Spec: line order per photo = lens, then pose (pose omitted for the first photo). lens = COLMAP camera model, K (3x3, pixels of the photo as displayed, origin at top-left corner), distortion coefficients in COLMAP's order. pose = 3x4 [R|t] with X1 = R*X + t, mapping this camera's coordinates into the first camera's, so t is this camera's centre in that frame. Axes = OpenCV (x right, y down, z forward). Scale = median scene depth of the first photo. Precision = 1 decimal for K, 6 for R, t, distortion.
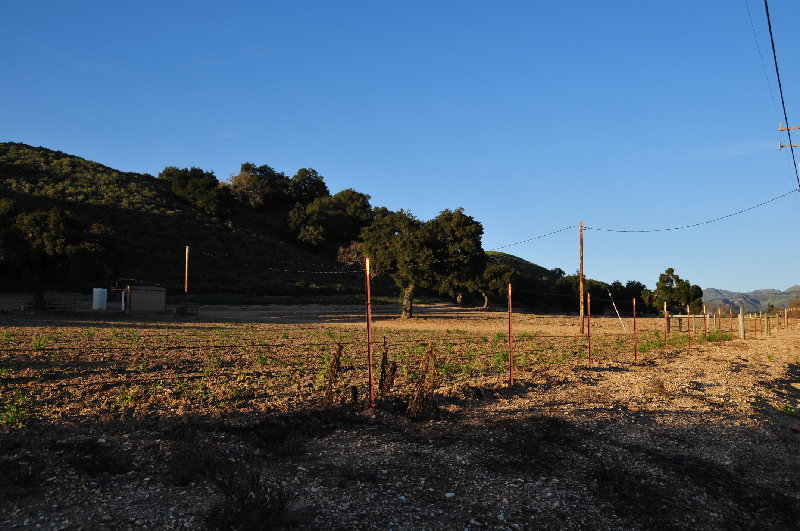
lens RADIAL K [[796.5, 0, 409.2], [0, 796.5, 284.6], [0, 0, 1]] dist [0.003013, 0.000000]
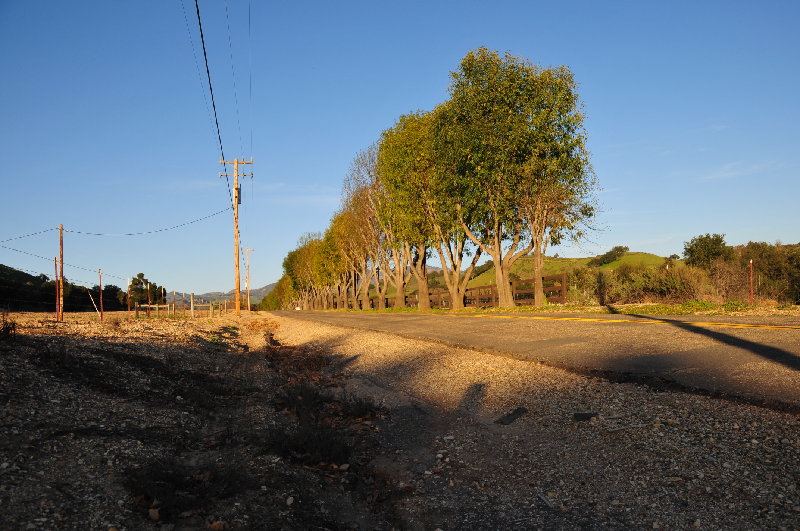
lens RADIAL K [[635.1, 0, 410.9], [0, 635.1, 268.9], [0, 0, 1]] dist [-0.113900, 0.047358]
pose [[0.750266, 0.014366, 0.660980, 0.018623], [0.011816, 0.999313, -0.035132, 0.053407], [-0.661031, 0.034169, 0.749581, -0.000507]]
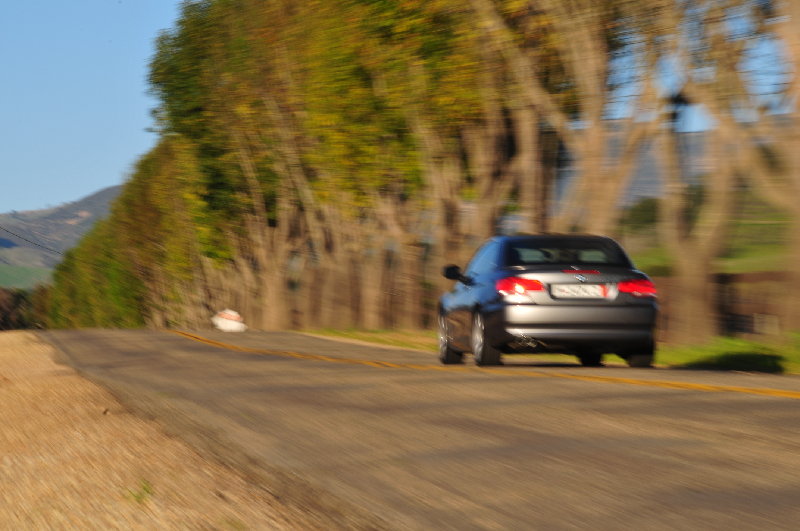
lens RADIAL K [[3183.9, 0, 407.5], [0, 3183.9, 287.1], [0, 0, 1]] dist [1.262888, 0.000000]
pose [[0.835323, 0.003486, 0.549748, 0.302463], [-0.014029, 0.999789, 0.014977, 0.058548], [-0.549580, -0.020223, 0.835196, 0.335944]]
